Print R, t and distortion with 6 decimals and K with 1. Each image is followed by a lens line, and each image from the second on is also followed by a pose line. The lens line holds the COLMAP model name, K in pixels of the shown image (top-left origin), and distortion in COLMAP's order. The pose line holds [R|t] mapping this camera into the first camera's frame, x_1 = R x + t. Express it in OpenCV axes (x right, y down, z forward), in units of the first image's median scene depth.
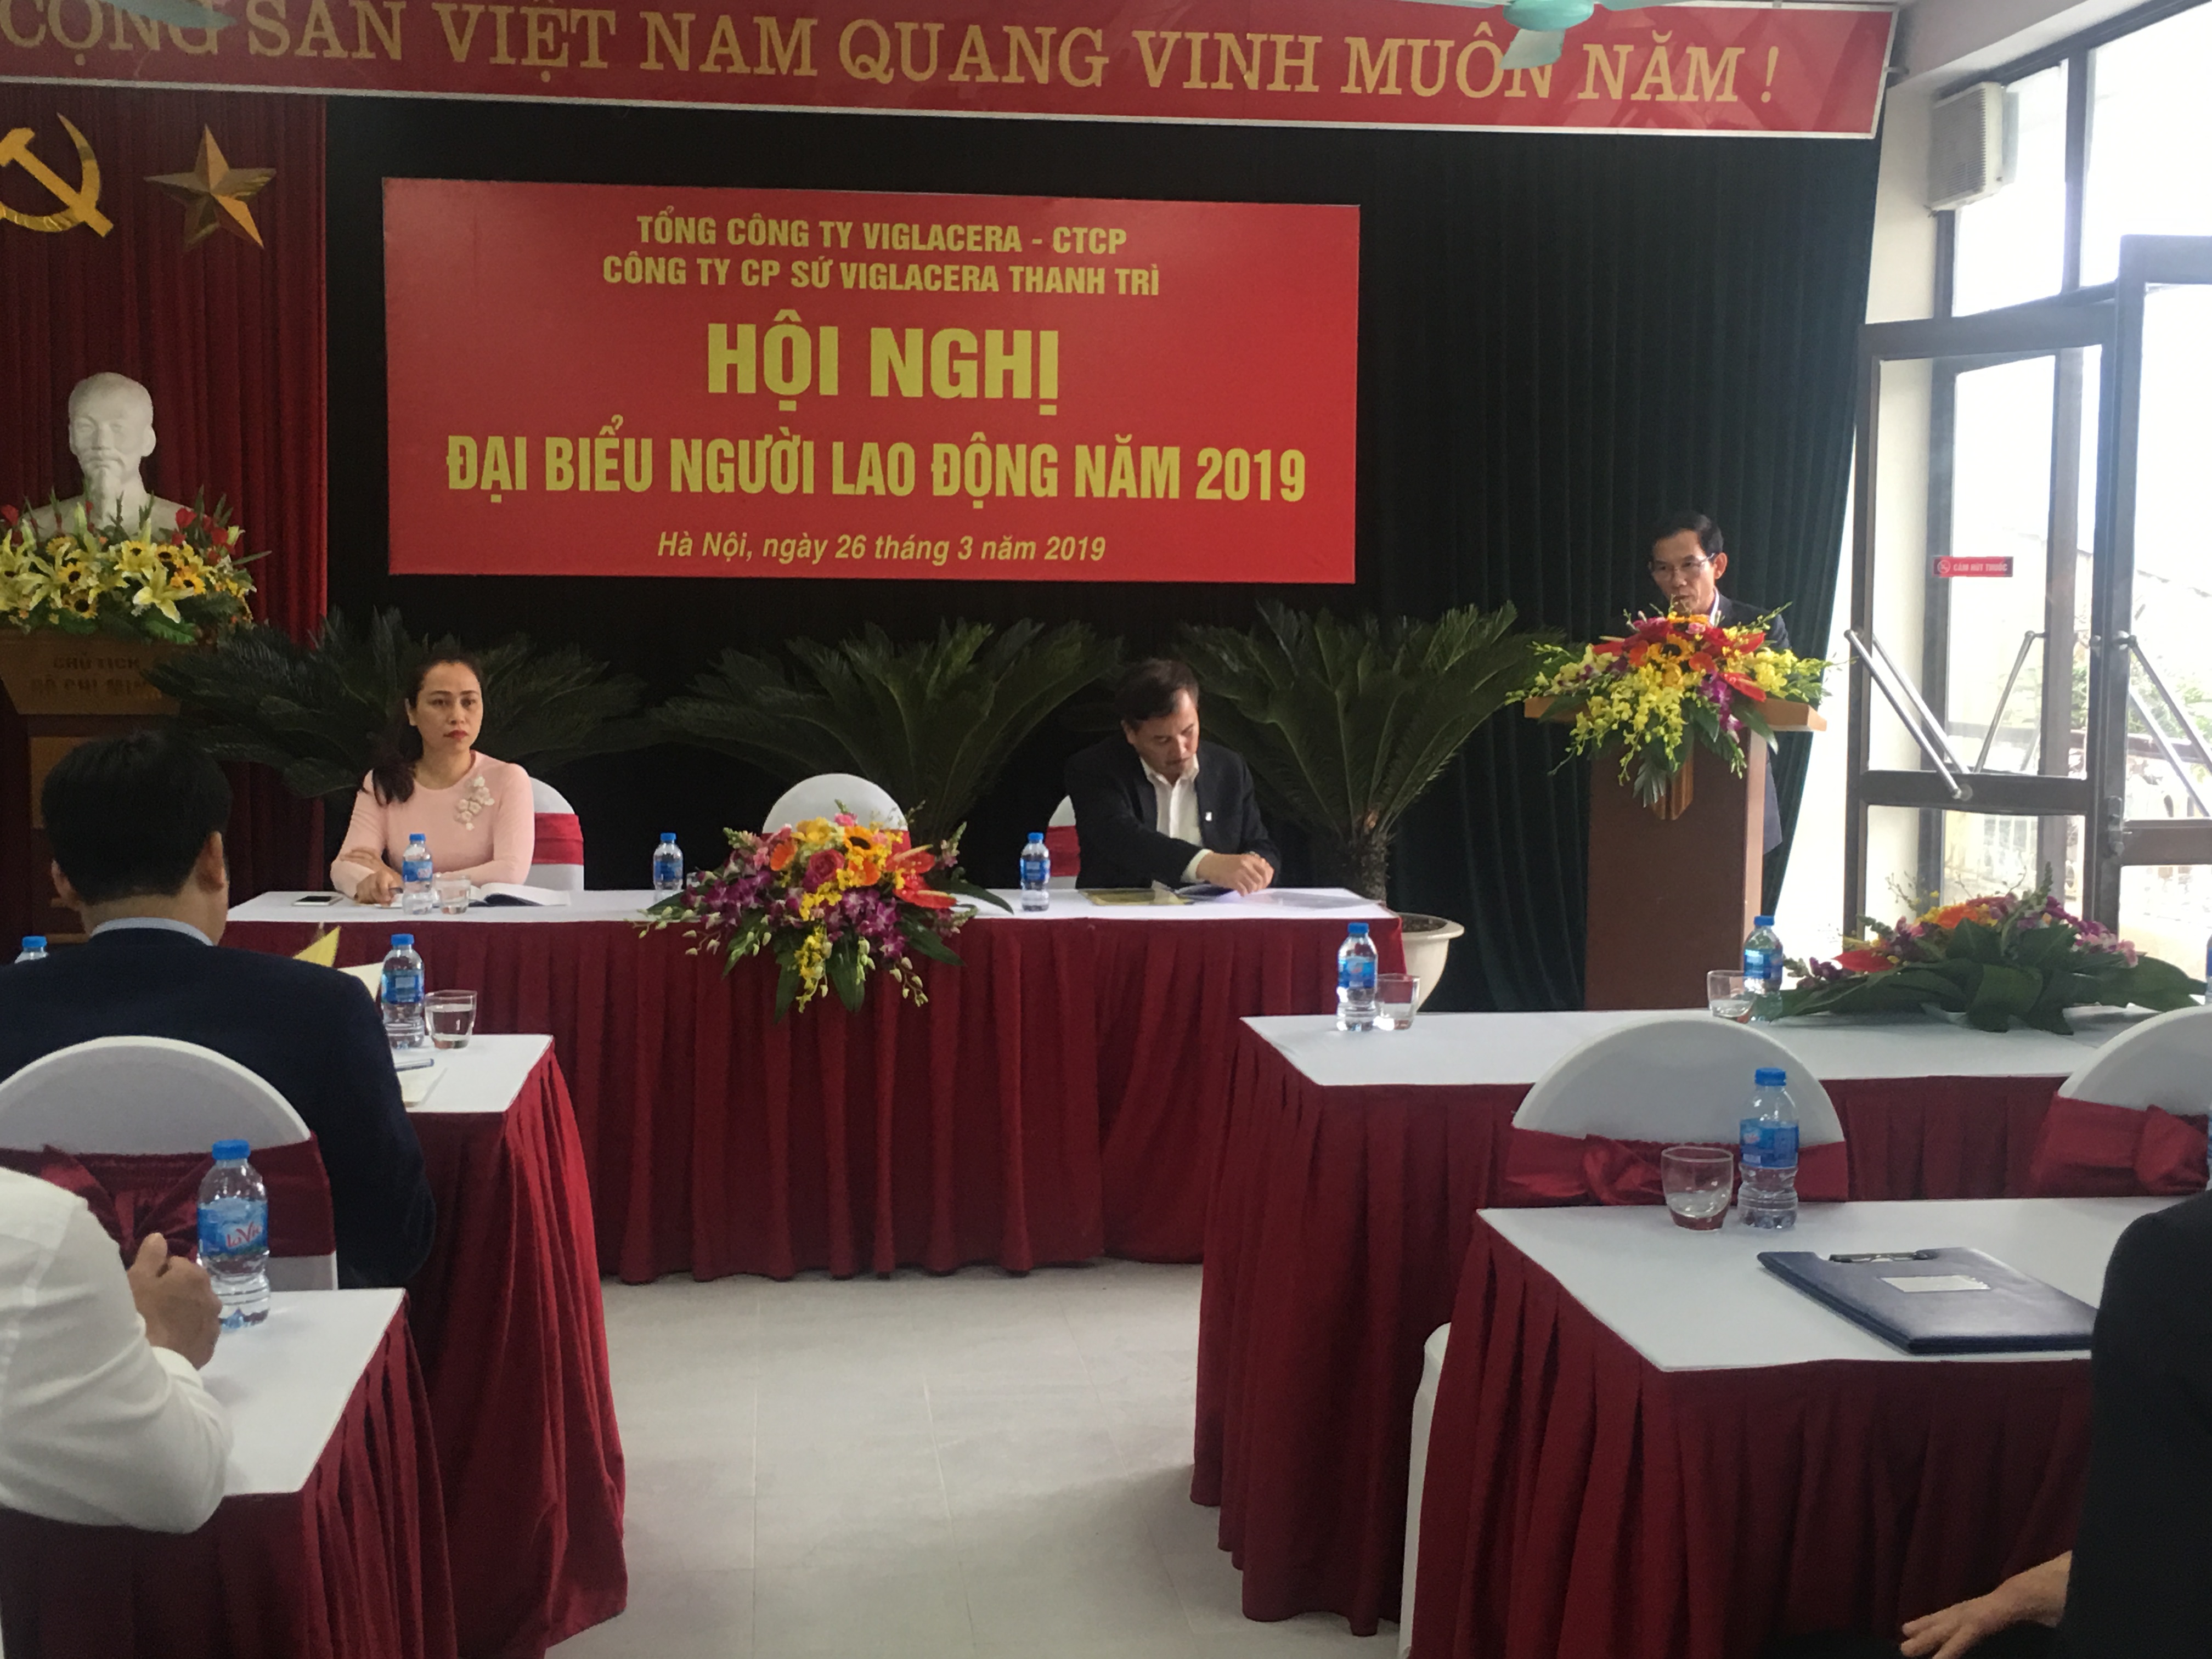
lens RADIAL K [[2599.9, 0, 1086.2], [0, 2599.9, 797.1], [0, 0, 1]] dist [0.047101, 0.024027]
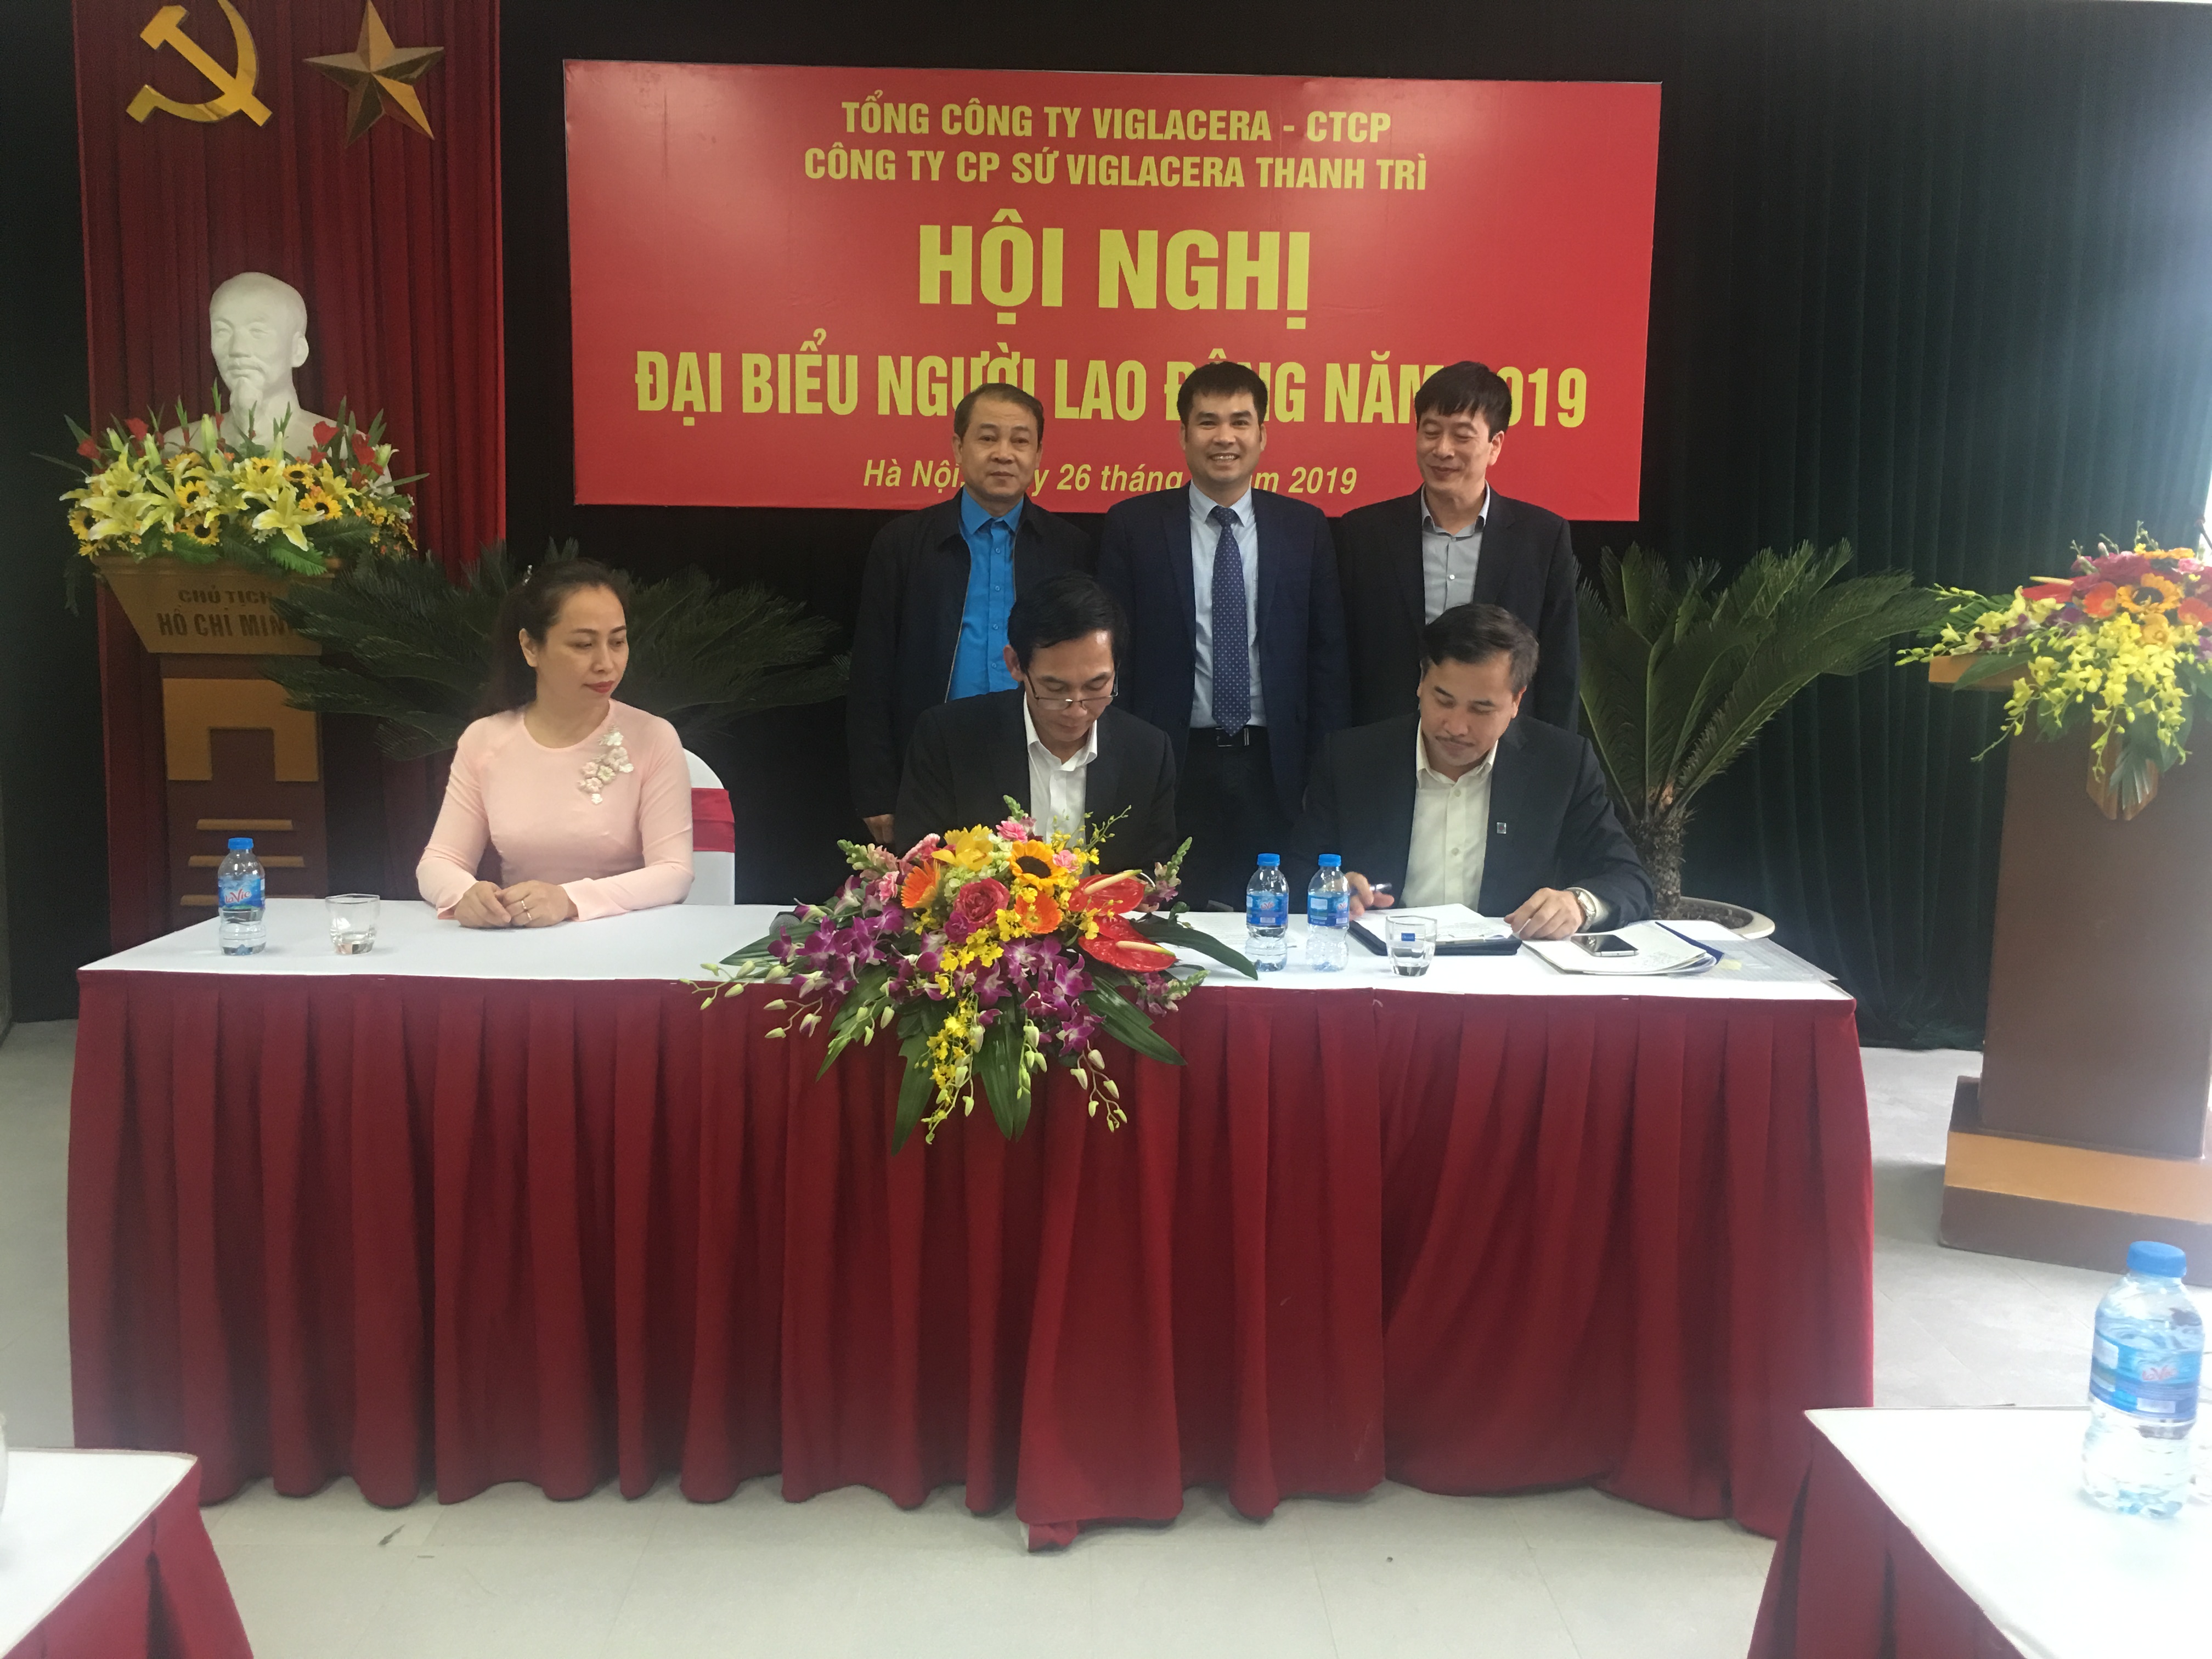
lens RADIAL K [[1873.4, 0, 1103.6], [0, 1873.4, 802.8], [0, 0, 1]] dist [0.078635, -0.115705]
pose [[0.995103, 0.020005, -0.096798, -0.014925], [-0.015178, 0.998616, 0.050347, -0.016301], [0.097671, -0.048632, 0.994030, 0.350191]]
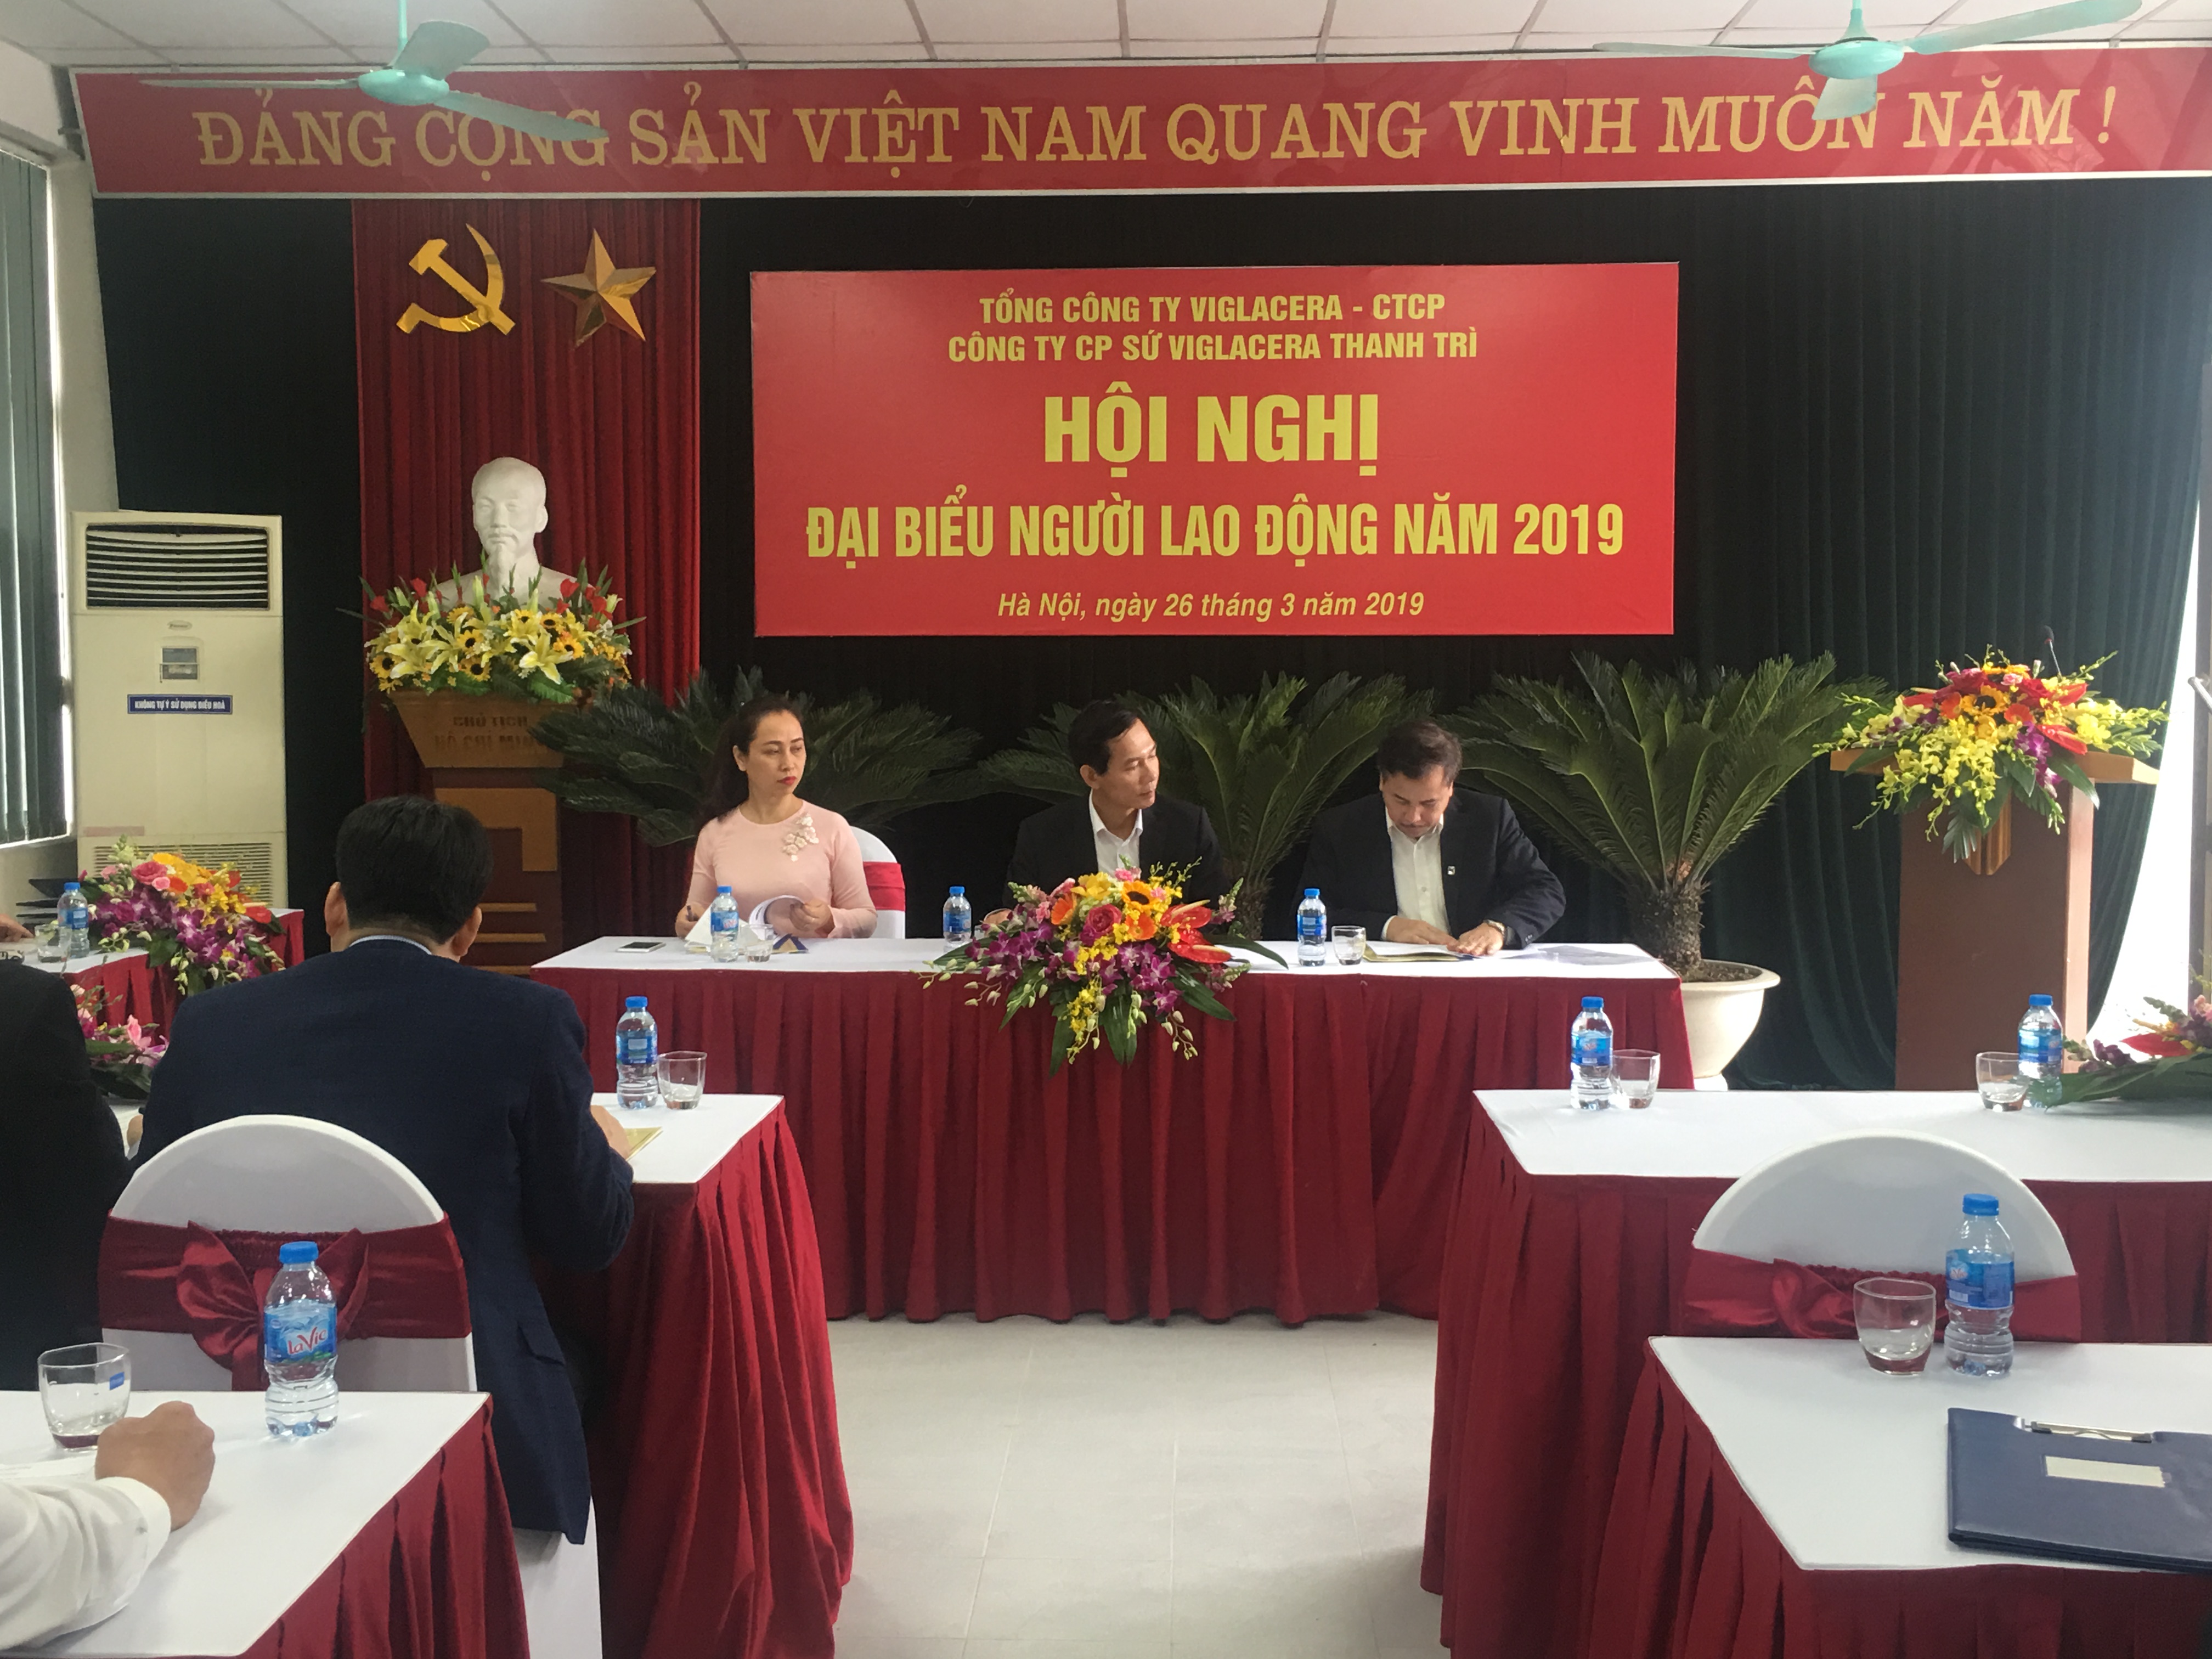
lens RADIAL K [[2375.0, 0, 1091.5], [0, 2375.0, 805.2], [0, 0, 1]] dist [0.043668, 0.016165]
pose [[0.986418, 0.001508, -0.164247, 0.033171], [-0.002818, 0.999966, -0.007746, -0.007874], [0.164229, 0.008104, 0.986389, 0.048311]]
